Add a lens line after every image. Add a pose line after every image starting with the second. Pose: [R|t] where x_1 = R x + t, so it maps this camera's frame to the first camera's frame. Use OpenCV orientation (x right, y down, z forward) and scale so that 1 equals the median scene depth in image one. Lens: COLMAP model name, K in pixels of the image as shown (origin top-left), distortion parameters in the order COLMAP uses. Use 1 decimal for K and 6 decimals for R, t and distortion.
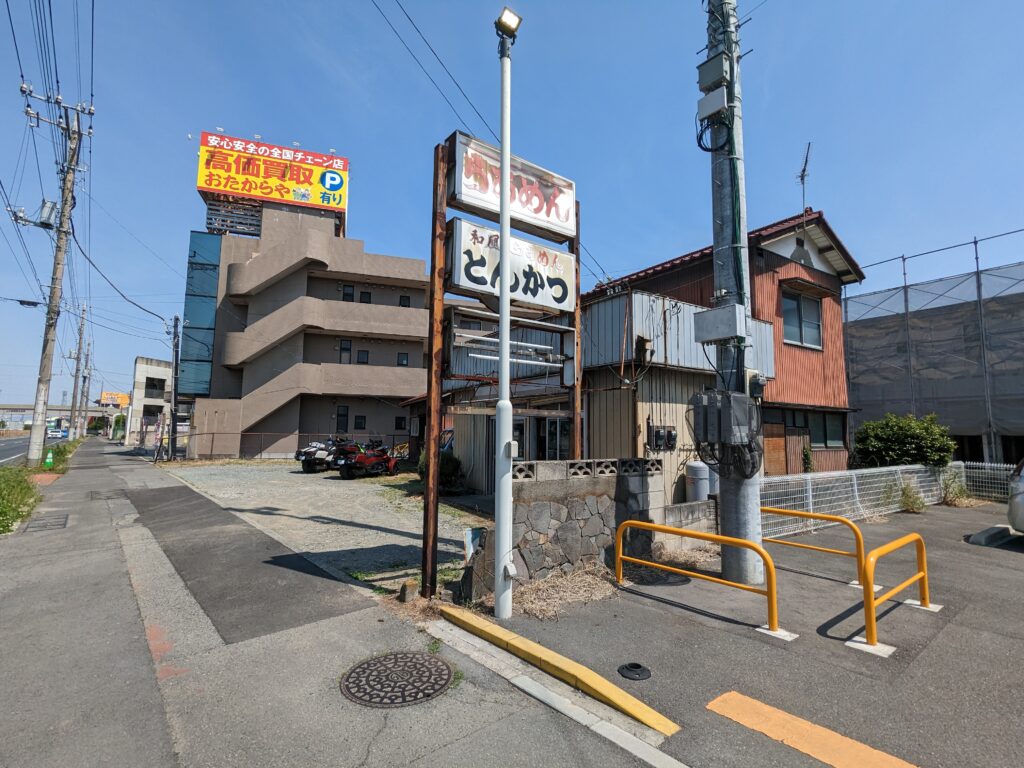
lens RADIAL K [[487.9, 0, 511.4], [0, 487.9, 385.1], [0, 0, 1]] dist [-0.005581, 0.001530]
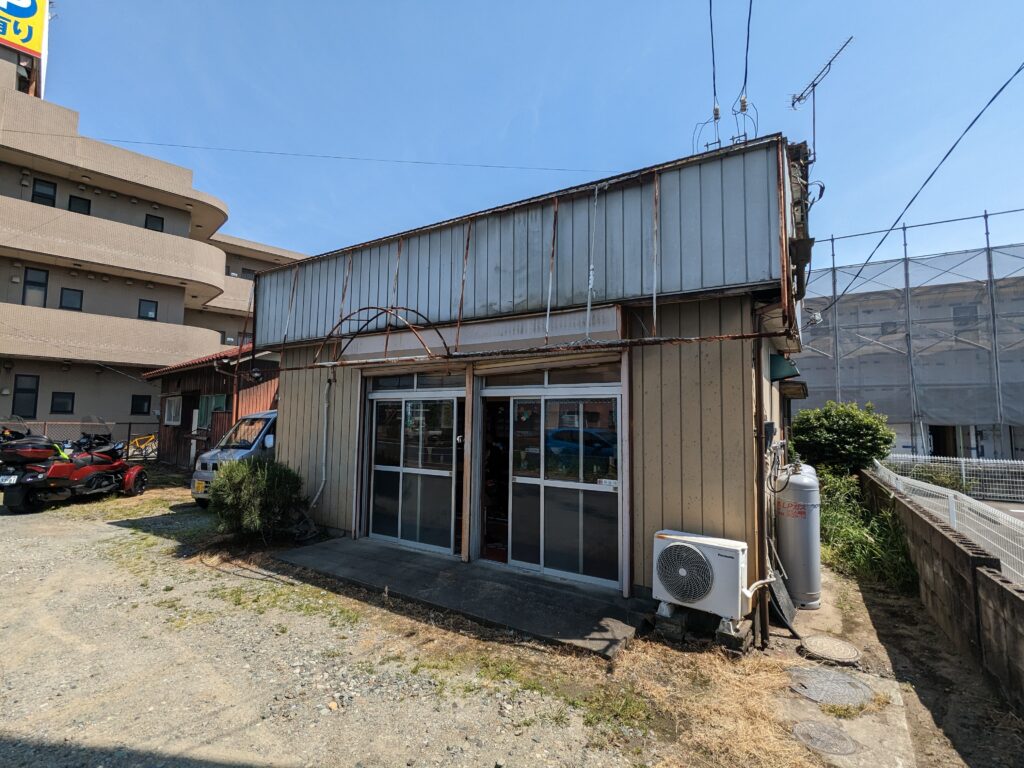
lens RADIAL K [[487.9, 0, 517.7], [0, 487.9, 385.9], [0, 0, 1]] dist [-0.005581, 0.001530]
pose [[0.900636, 0.032750, 0.433339, -0.316501], [-0.045836, 0.998753, 0.019784, 0.089682], [-0.432150, -0.037681, 0.901014, 1.063859]]
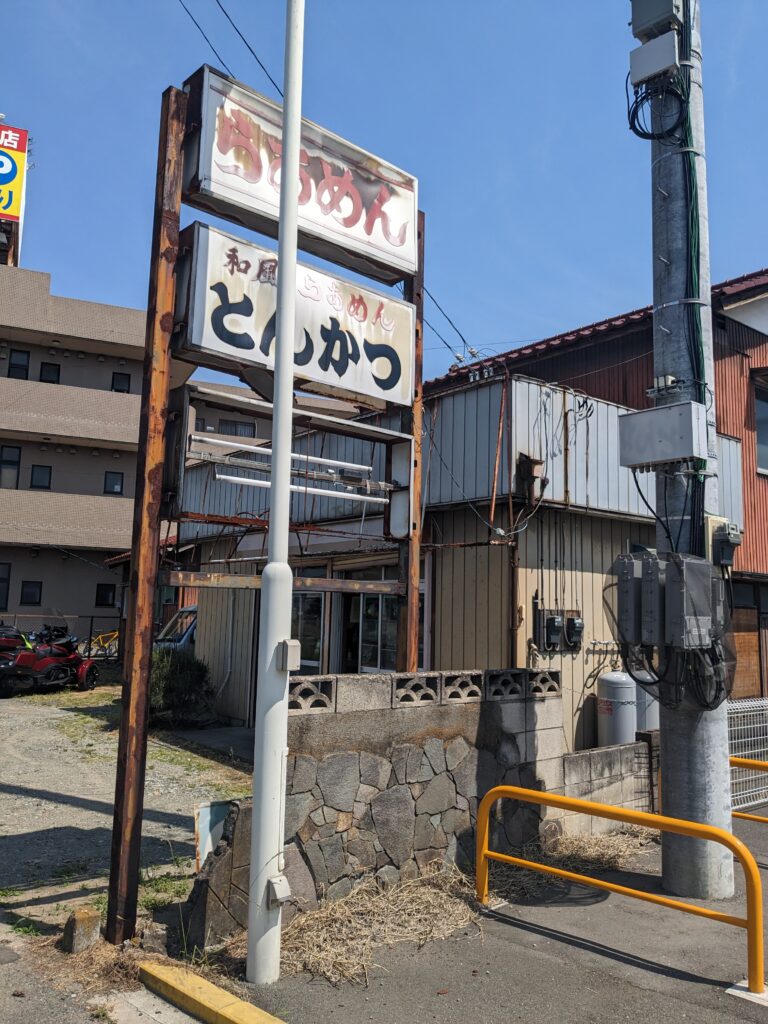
lens RADIAL K [[818.6, 0, 394.1], [0, 818.6, 502.8], [0, 0, 1]] dist [0.009408, -0.018495]
pose [[0.994010, 0.026441, 0.106046, 0.013335], [-0.022454, 0.999002, -0.038624, -0.002445], [-0.106962, 0.036011, 0.993611, 0.078402]]
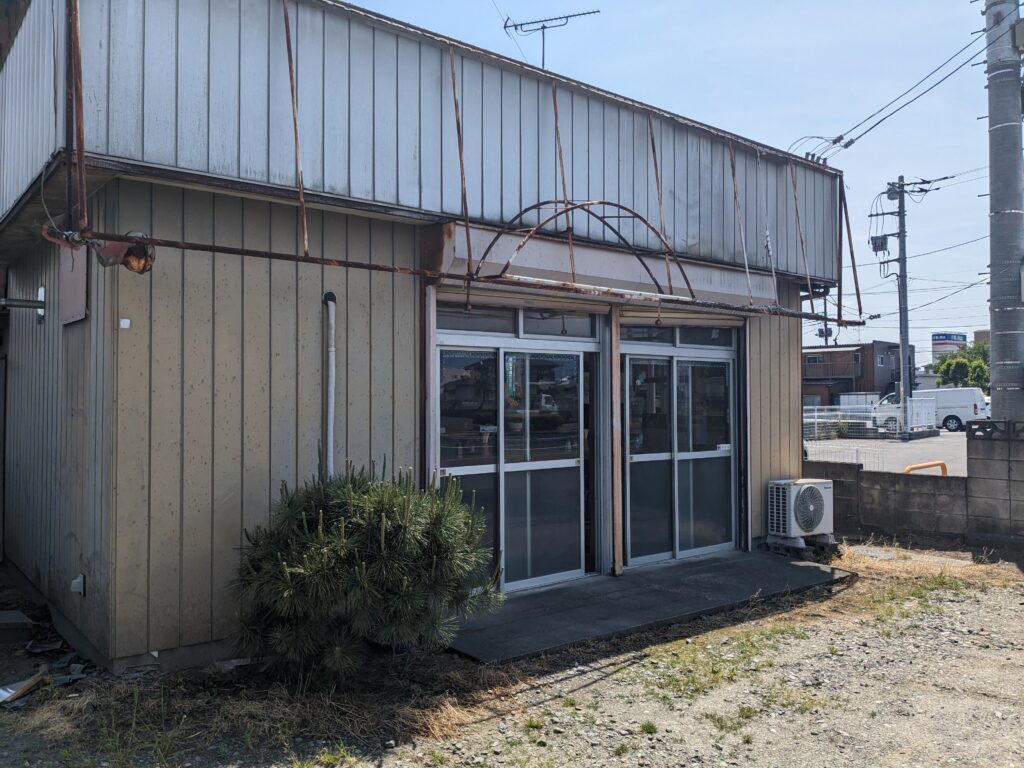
lens RADIAL K [[818.6, 0, 516.1], [0, 818.6, 381.2], [0, 0, 1]] dist [0.009408, -0.018495]
pose [[-0.115796, -0.004568, 0.993263, -1.293976], [-0.105002, 0.994442, -0.007667, 0.220160], [-0.987707, -0.105182, -0.115632, 2.470664]]
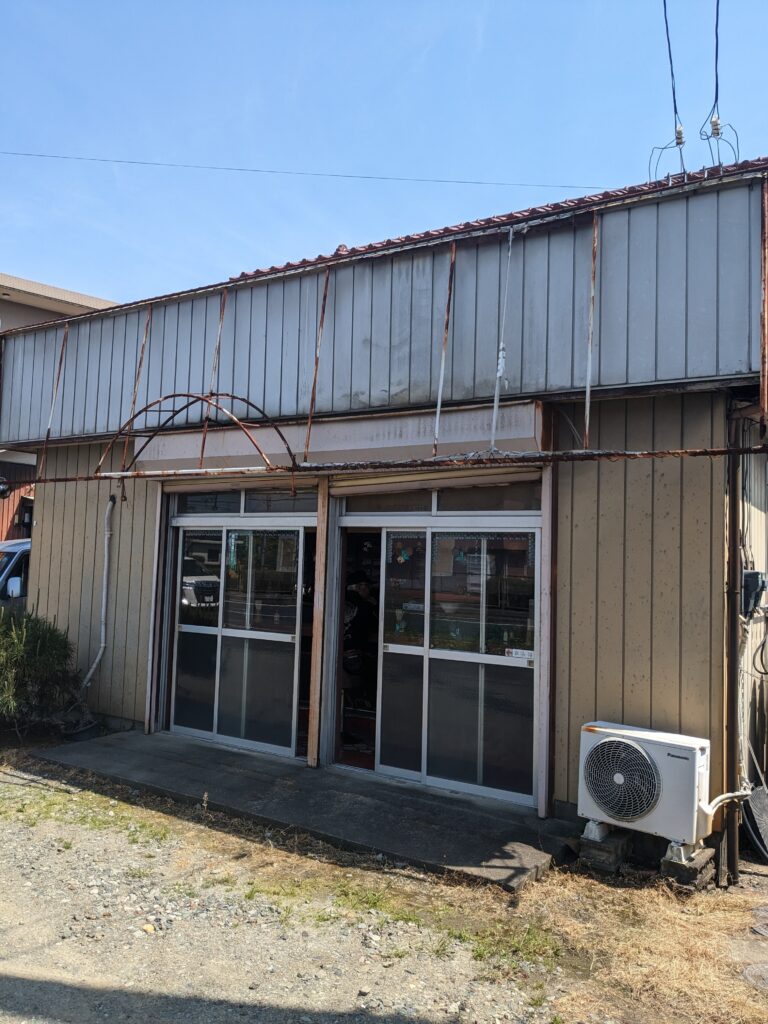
lens RADIAL K [[818.6, 0, 378.6], [0, 818.6, 502.8], [0, 0, 1]] dist [0.009408, -0.018495]
pose [[0.907676, 0.046347, 0.417105, -0.391038], [-0.061195, 0.997877, 0.022287, 0.069940], [-0.415187, -0.045755, 0.908585, 0.911009]]
